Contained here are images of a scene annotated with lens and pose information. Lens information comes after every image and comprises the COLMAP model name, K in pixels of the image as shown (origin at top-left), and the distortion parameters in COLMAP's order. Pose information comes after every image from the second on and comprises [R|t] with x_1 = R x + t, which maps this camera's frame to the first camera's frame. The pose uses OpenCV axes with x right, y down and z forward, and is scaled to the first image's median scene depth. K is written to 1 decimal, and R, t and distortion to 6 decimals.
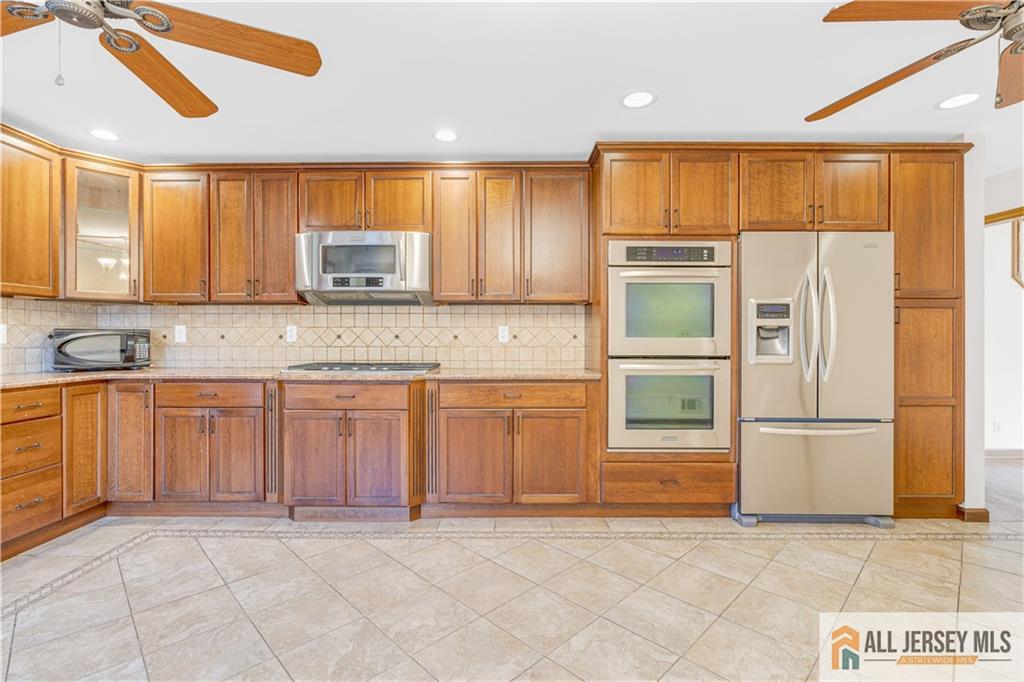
lens RADIAL K [[462.3, 0, 509.7], [0, 462.3, 339.2], [0, 0, 1]] dist [-0.004758, 0.001033]
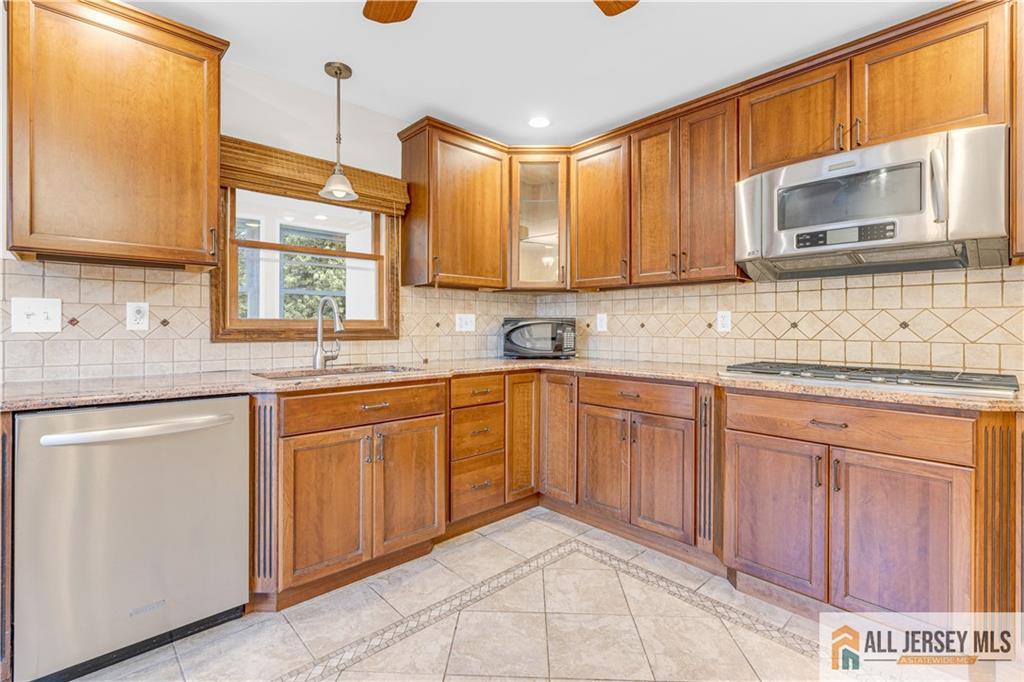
lens RADIAL K [[464.1, 0, 513.0], [0, 464.1, 328.0], [0, 0, 1]] dist [-0.003533, 0.000674]
pose [[0.691775, 0.002364, -0.722109, -0.197233], [-0.004775, 0.999988, -0.001300, 0.001906], [0.722097, 0.004348, 0.691778, 0.272092]]
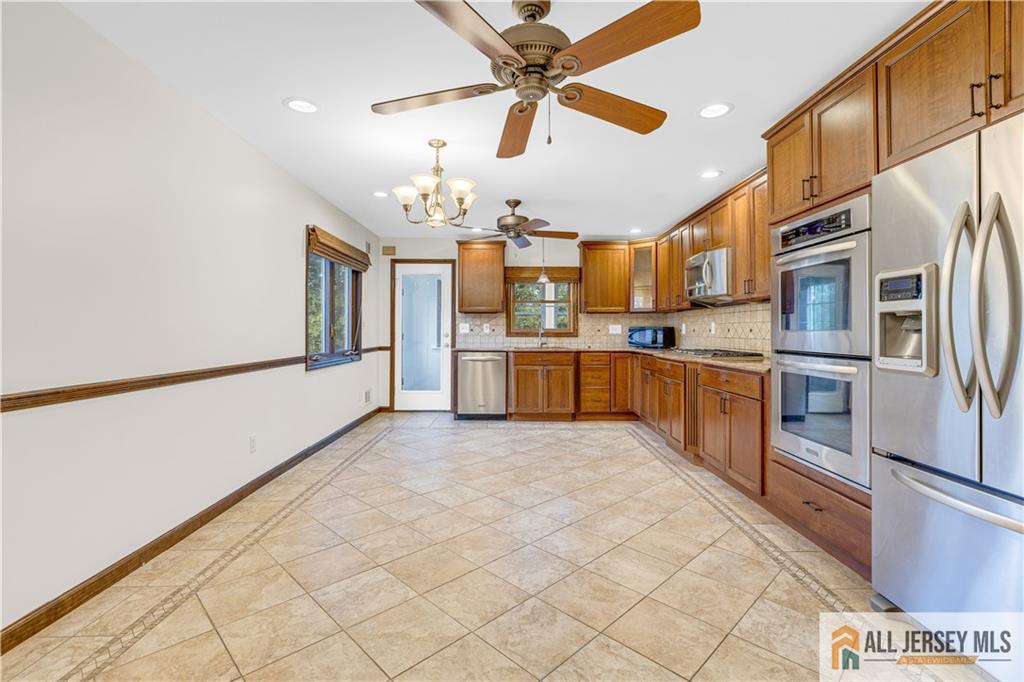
lens RADIAL K [[464.1, 0, 513.0], [0, 464.1, 328.0], [0, 0, 1]] dist [-0.003533, 0.000674]
pose [[0.012074, -0.007344, -0.999900, 1.162199], [-0.005851, 0.999955, -0.007415, 0.000791], [0.999910, 0.005940, 0.012030, 0.446501]]
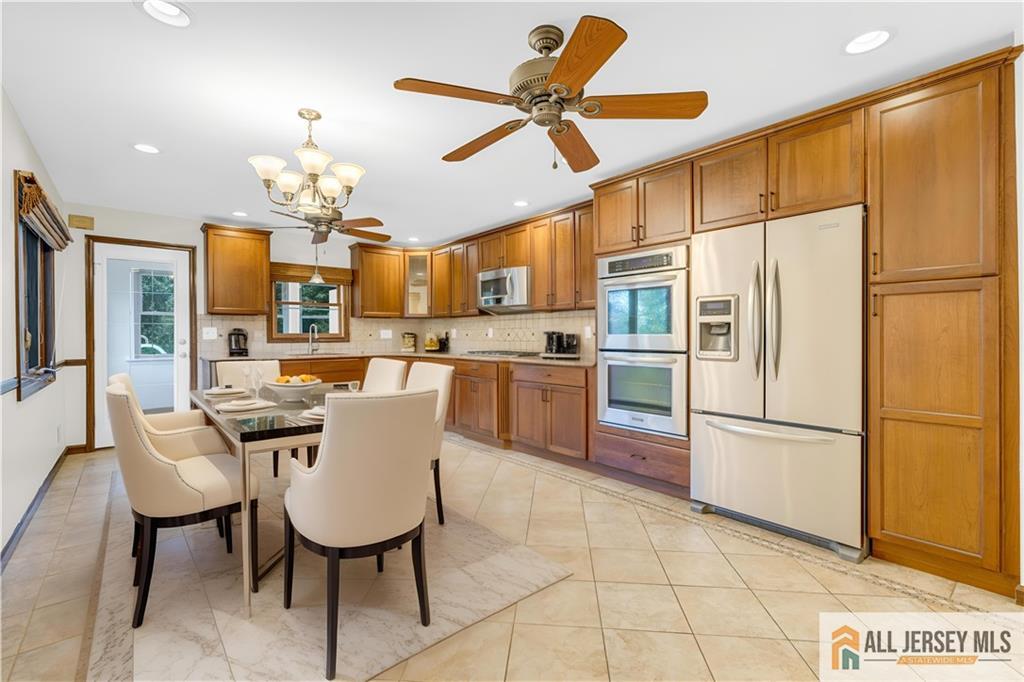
lens RADIAL K [[458.3, 0, 509.9], [0, 458.3, 339.4], [0, 0, 1]] dist [-0.003335, -0.000046]
pose [[0.639409, 0.003758, -0.768858, 1.028814], [0.001253, 0.999982, 0.005931, 0.001964], [0.768866, -0.004756, 0.639392, -0.002233]]
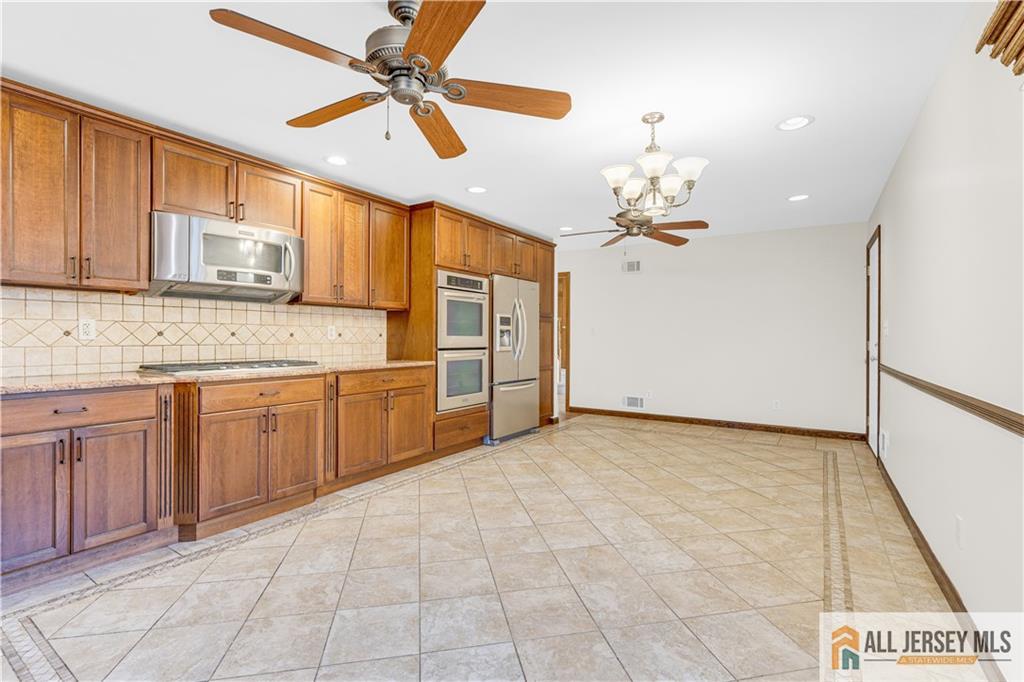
lens RADIAL K [[468.4, 0, 511.0], [0, 468.4, 337.8], [0, 0, 1]] dist [-0.002770, 0.000436]
pose [[0.547903, 0.000296, 0.836542, -0.895043], [-0.001460, 0.999999, 0.000602, 0.000903], [-0.836540, -0.001551, 0.547903, -0.004533]]
